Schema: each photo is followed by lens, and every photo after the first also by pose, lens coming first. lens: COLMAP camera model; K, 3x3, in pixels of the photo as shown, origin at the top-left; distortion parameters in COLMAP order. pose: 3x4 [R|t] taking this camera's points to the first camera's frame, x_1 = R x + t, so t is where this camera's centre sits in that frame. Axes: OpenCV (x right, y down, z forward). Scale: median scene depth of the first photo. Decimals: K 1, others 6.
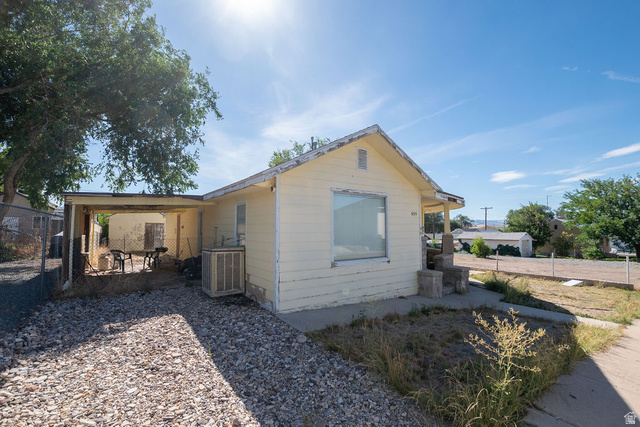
lens RADIAL K [[287.0, 0, 320.0], [0, 287.0, 213.5], [0, 0, 1]] dist [-0.038840, 0.006881]
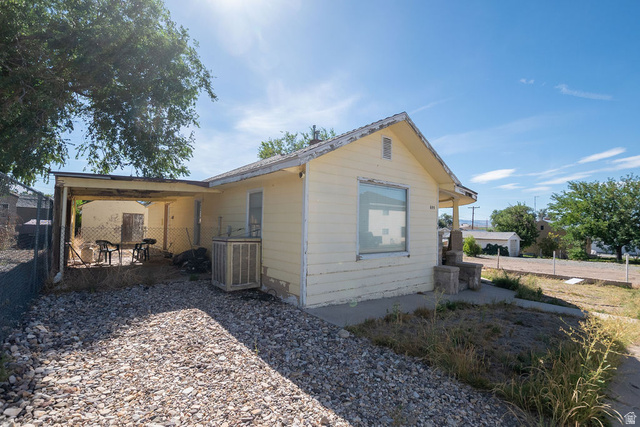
lens RADIAL K [[299.2, 0, 320.9], [0, 299.2, 217.5], [0, 0, 1]] dist [-0.032534, 0.000158]
pose [[0.997263, 0.023246, 0.070182, -0.138412], [-0.025152, 0.999335, 0.026390, 0.020489], [-0.069522, -0.028083, 0.997185, 0.022445]]
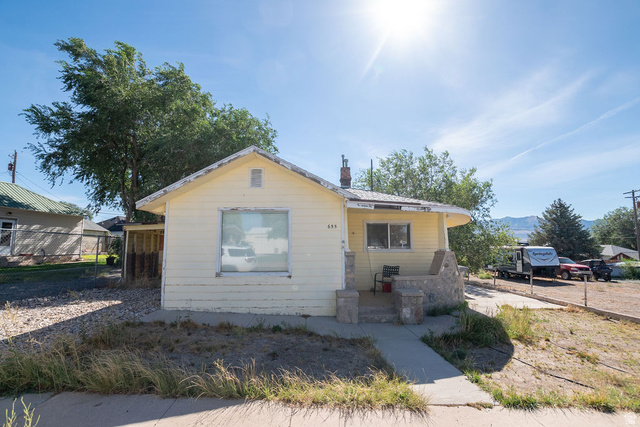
lens RADIAL K [[287.0, 0, 320.0], [0, 287.0, 213.5], [0, 0, 1]] dist [-0.038840, 0.006881]
pose [[0.835786, -0.069751, -0.544606, 0.943390], [0.031935, 0.996394, -0.078605, 0.035754], [0.548125, 0.048305, 0.835000, 0.245739]]
